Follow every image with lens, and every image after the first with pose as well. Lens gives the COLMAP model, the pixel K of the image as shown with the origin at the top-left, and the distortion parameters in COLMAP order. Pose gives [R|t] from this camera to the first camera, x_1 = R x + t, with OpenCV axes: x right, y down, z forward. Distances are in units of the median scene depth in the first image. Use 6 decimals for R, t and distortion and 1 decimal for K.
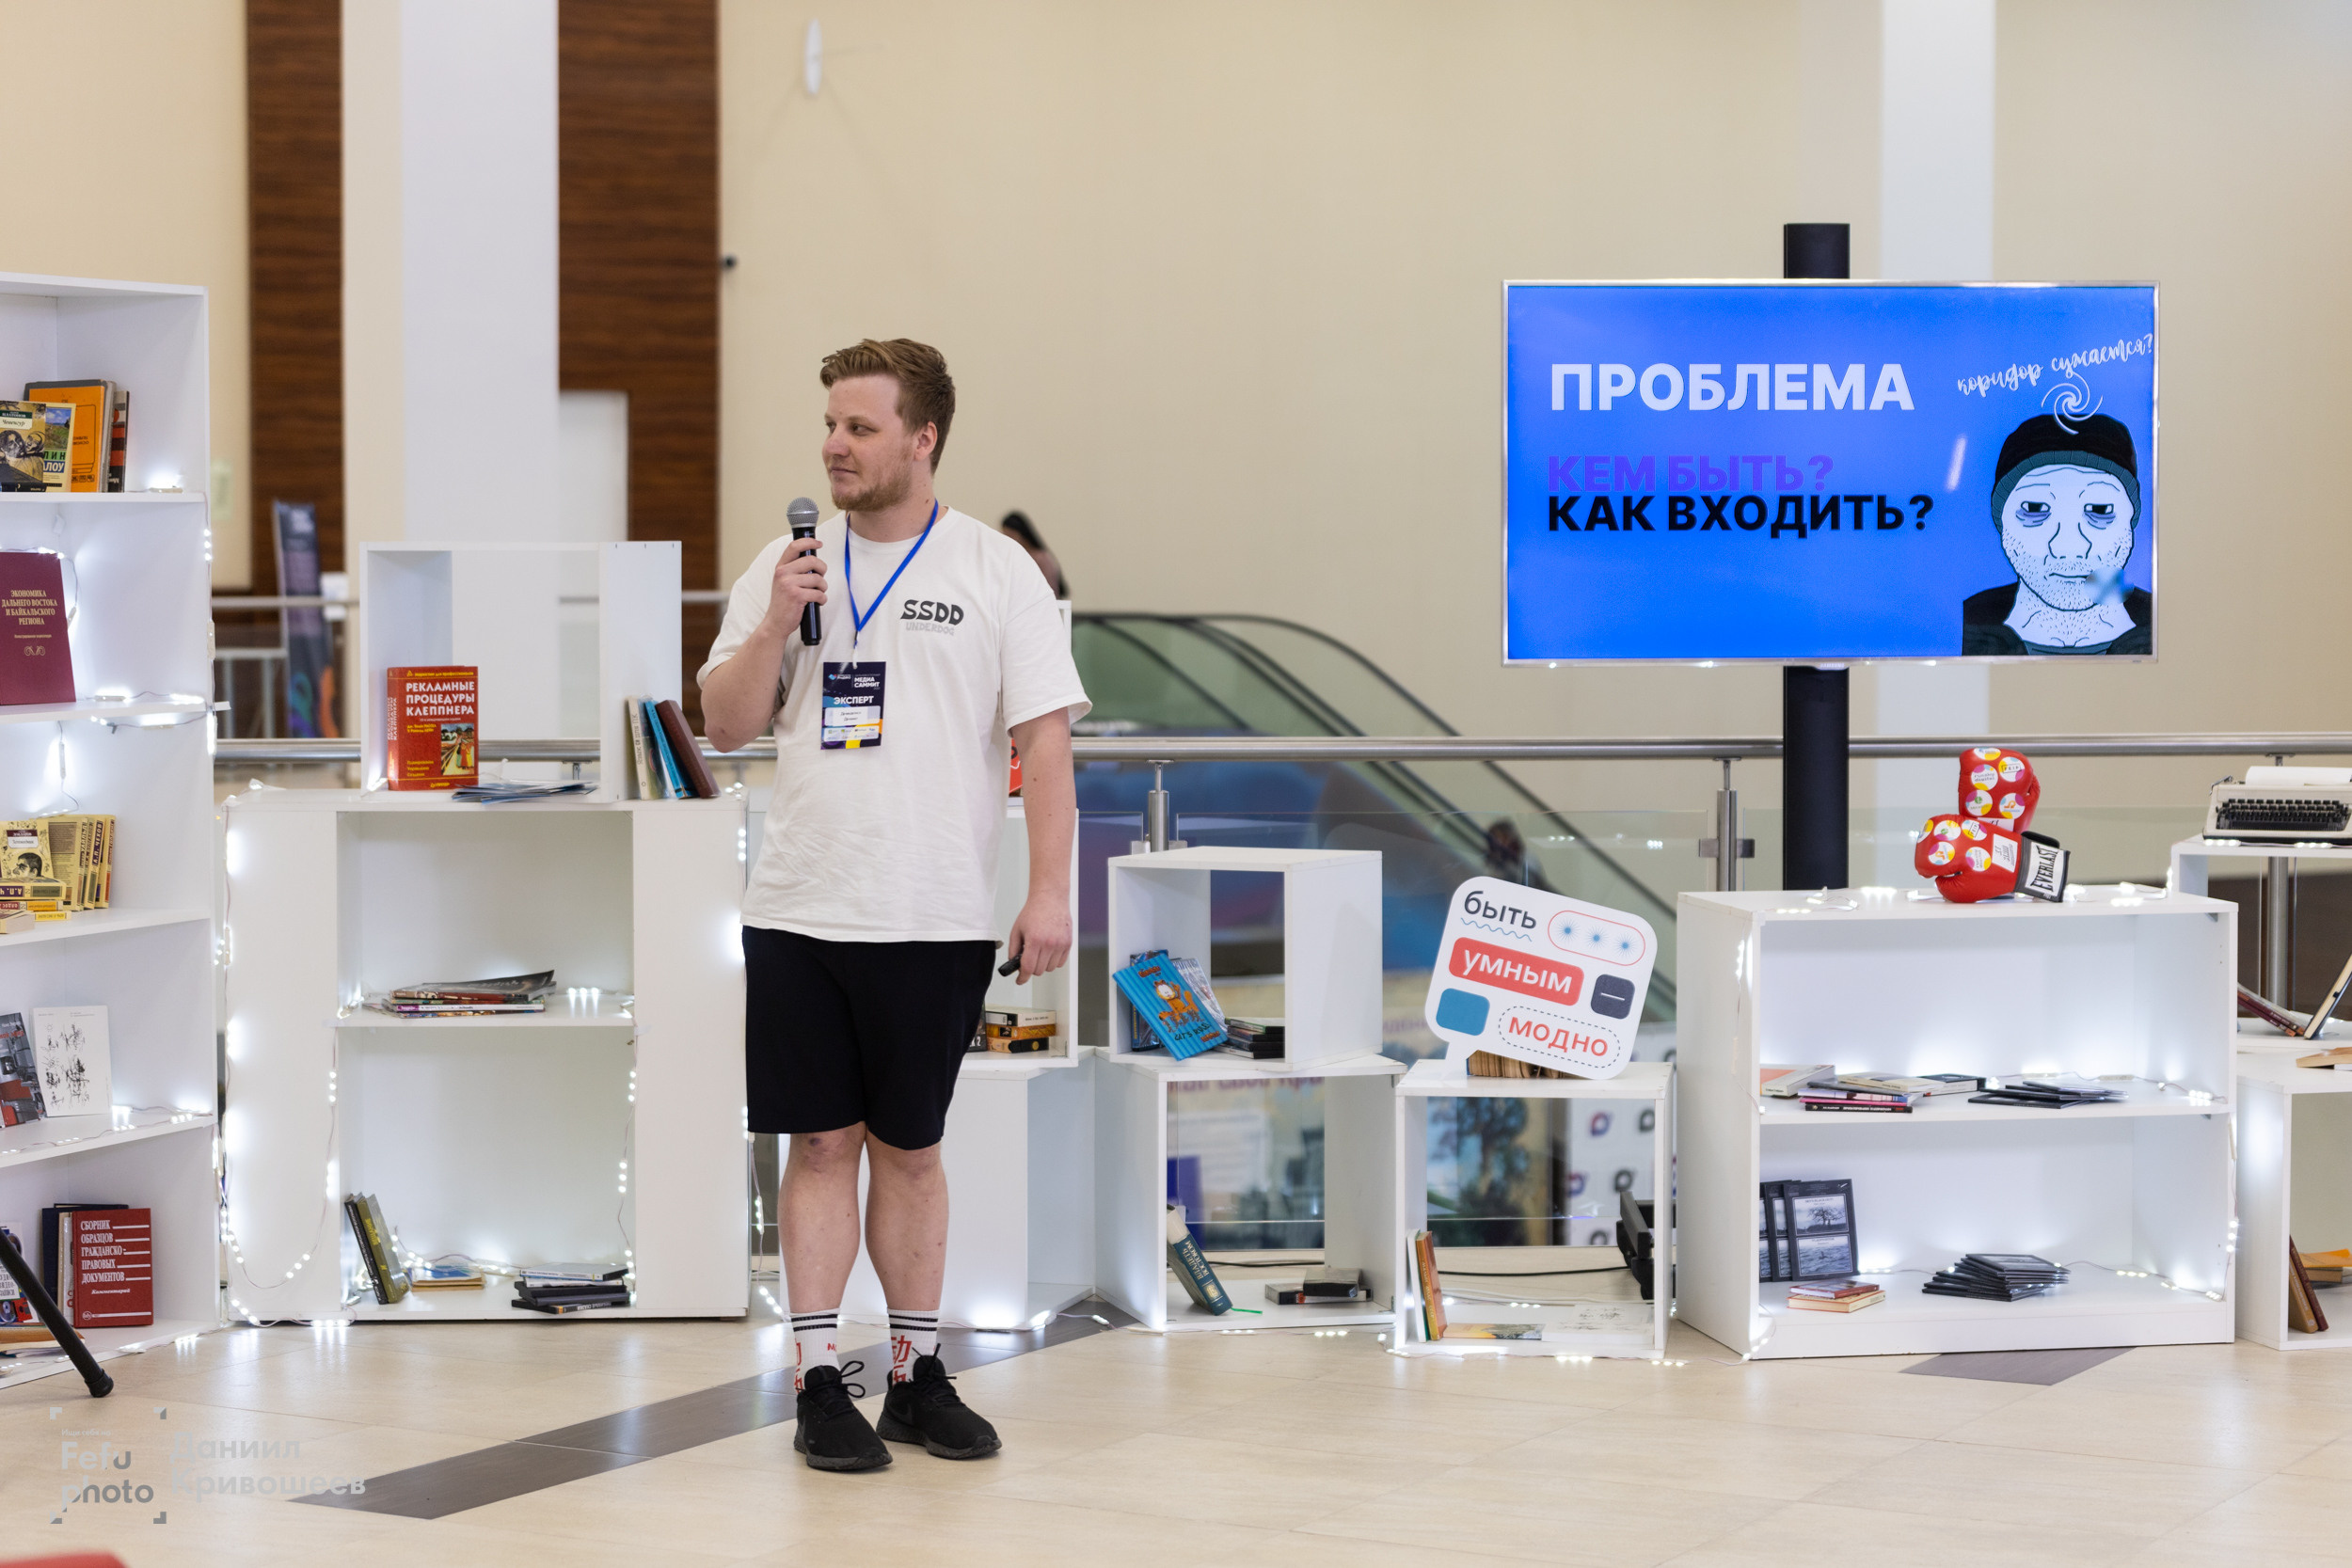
lens RADIAL K [[4866.1, 0, 1194.6], [0, 4866.1, 793.5], [0, 0, 1]] dist [-0.028968, 0.000000]
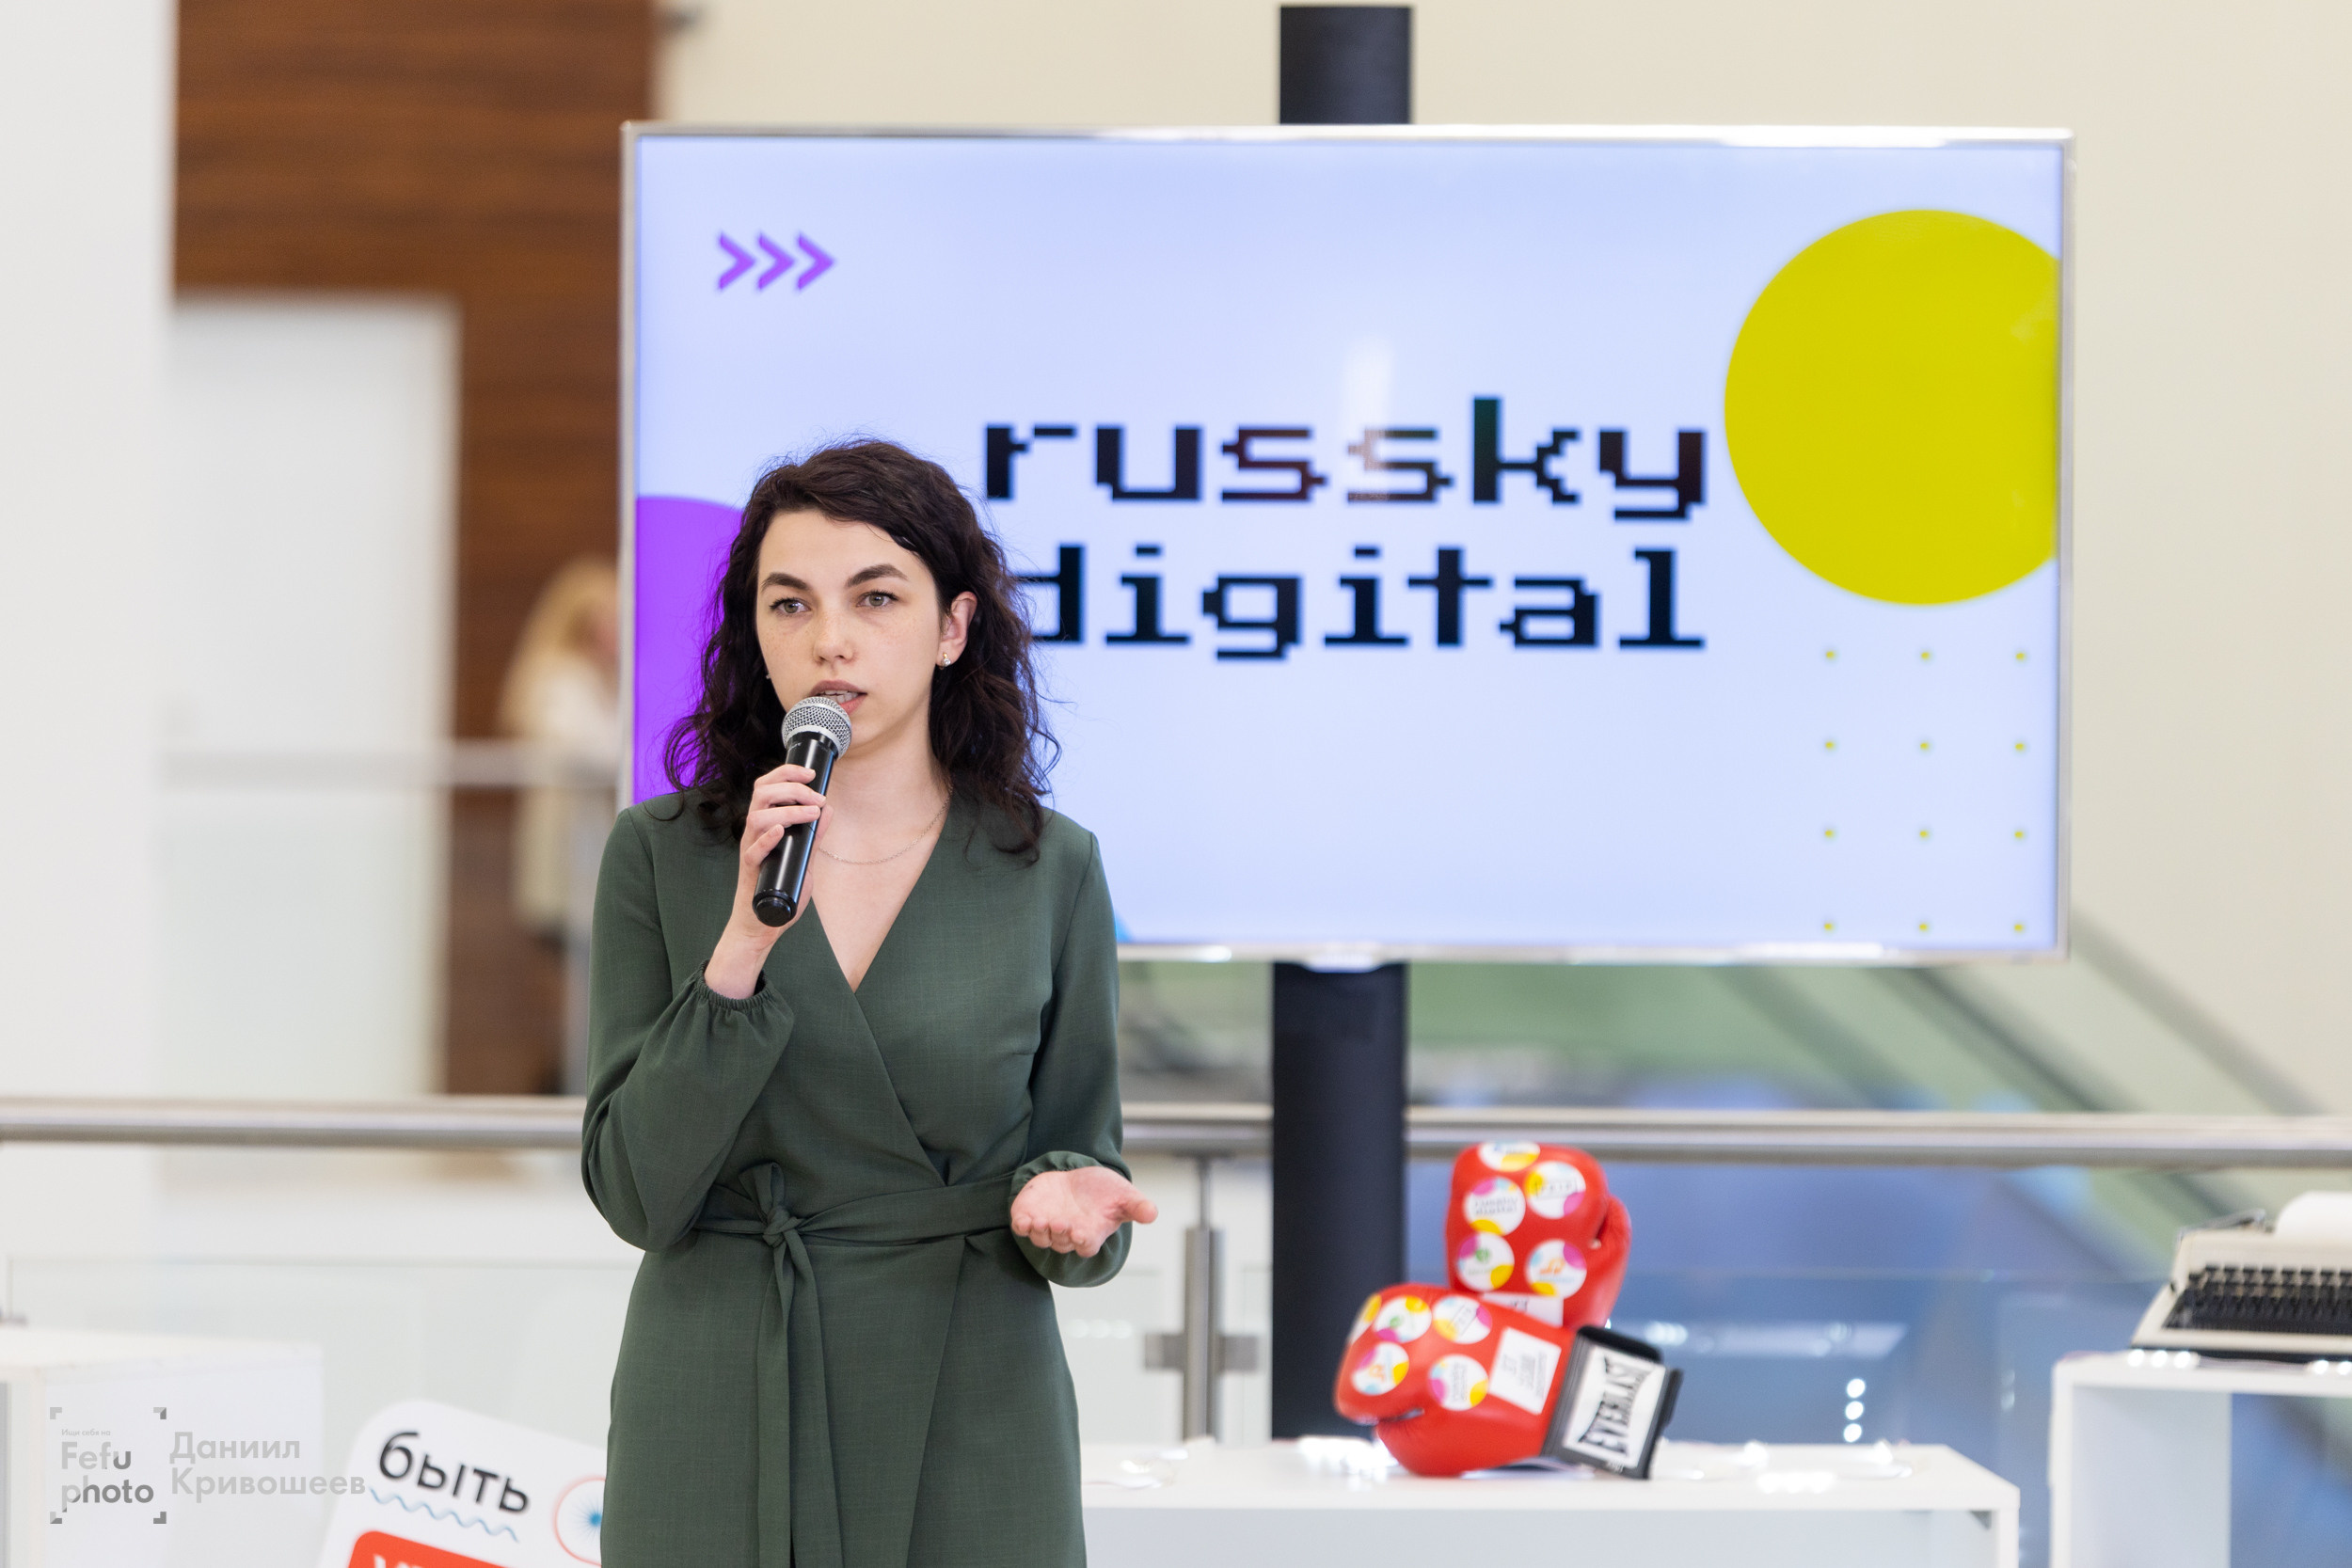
lens RADIAL K [[11356.7, 0, 1173.0], [0, 11356.7, 789.6], [0, 0, 1]] dist [0.013329, 0.000000]
pose [[0.992772, 0.012310, -0.119384, 0.258063], [-0.016911, 0.999150, -0.037599, -0.001742], [0.118819, 0.039346, 0.992136, -0.076811]]
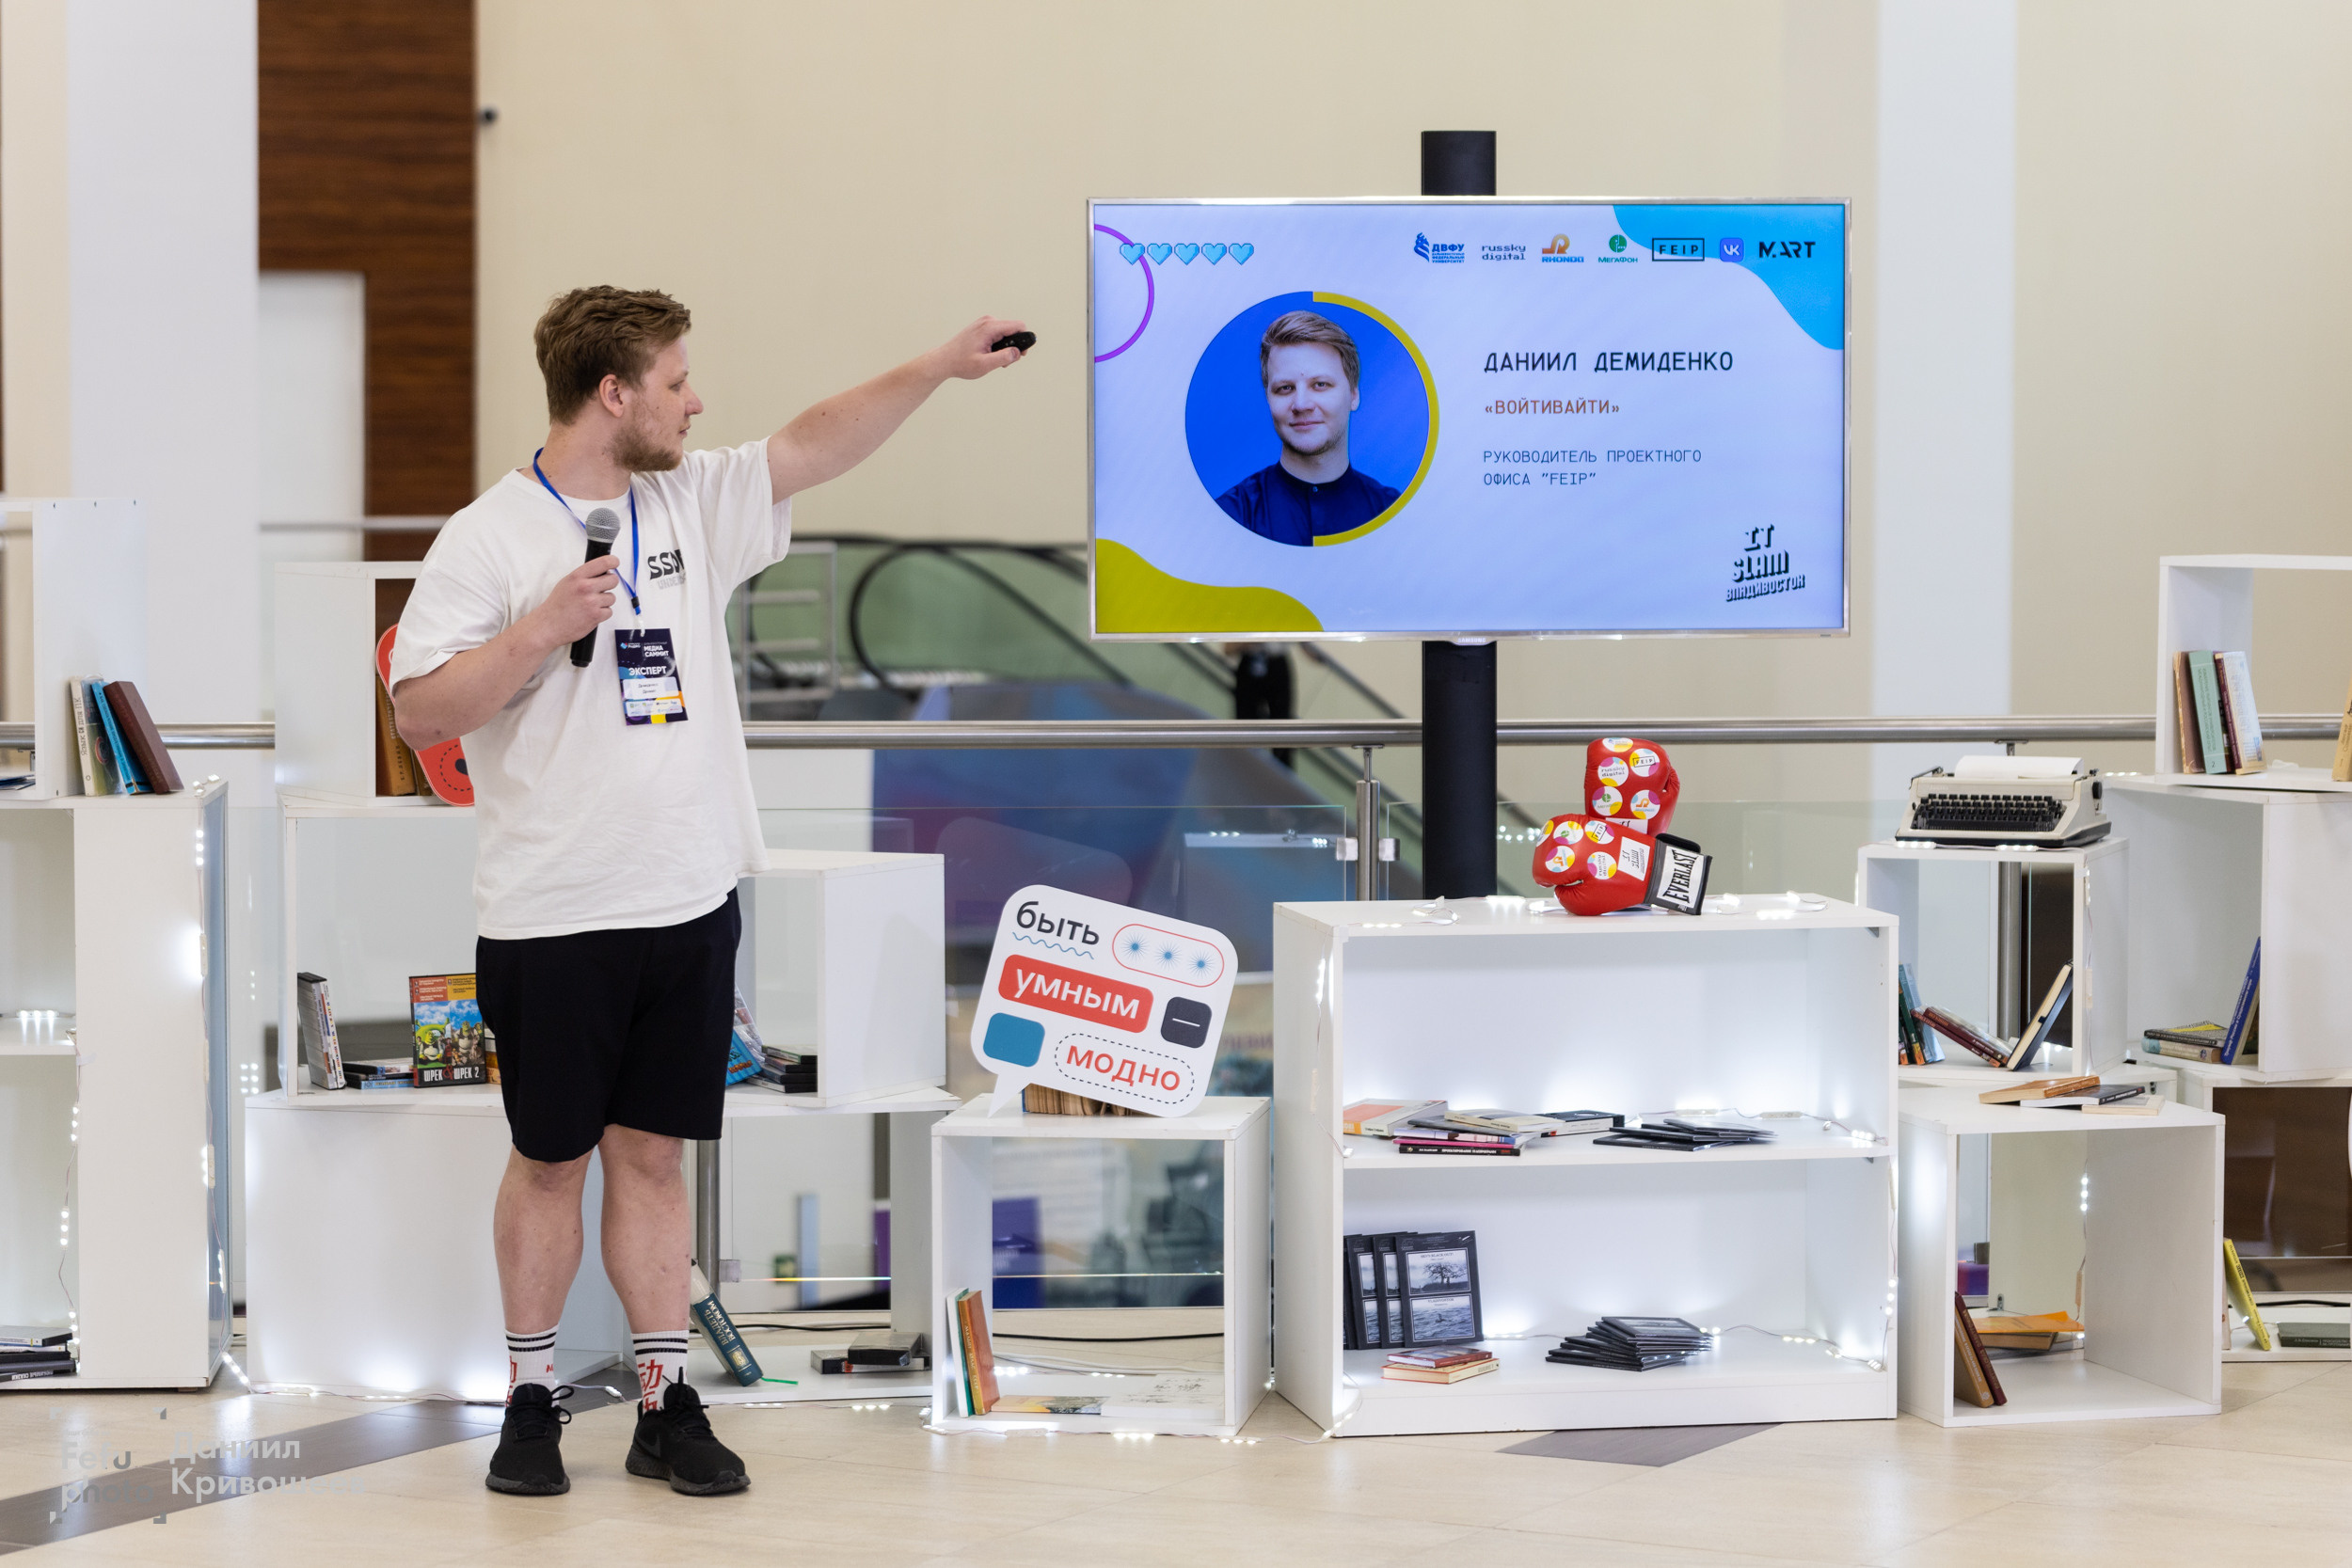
lens RADIAL K [[6017.6, 0, 1191.1], [0, 6017.6, 789.5], [0, 0, 1]] dist [-0.037390, 0.000000]
pose [[1.000000, 0.000445, -0.000664, 0.086471], [-0.000440, 0.999973, 0.007354, -0.007978], [0.000667, -0.007354, 0.999973, -0.080342]]
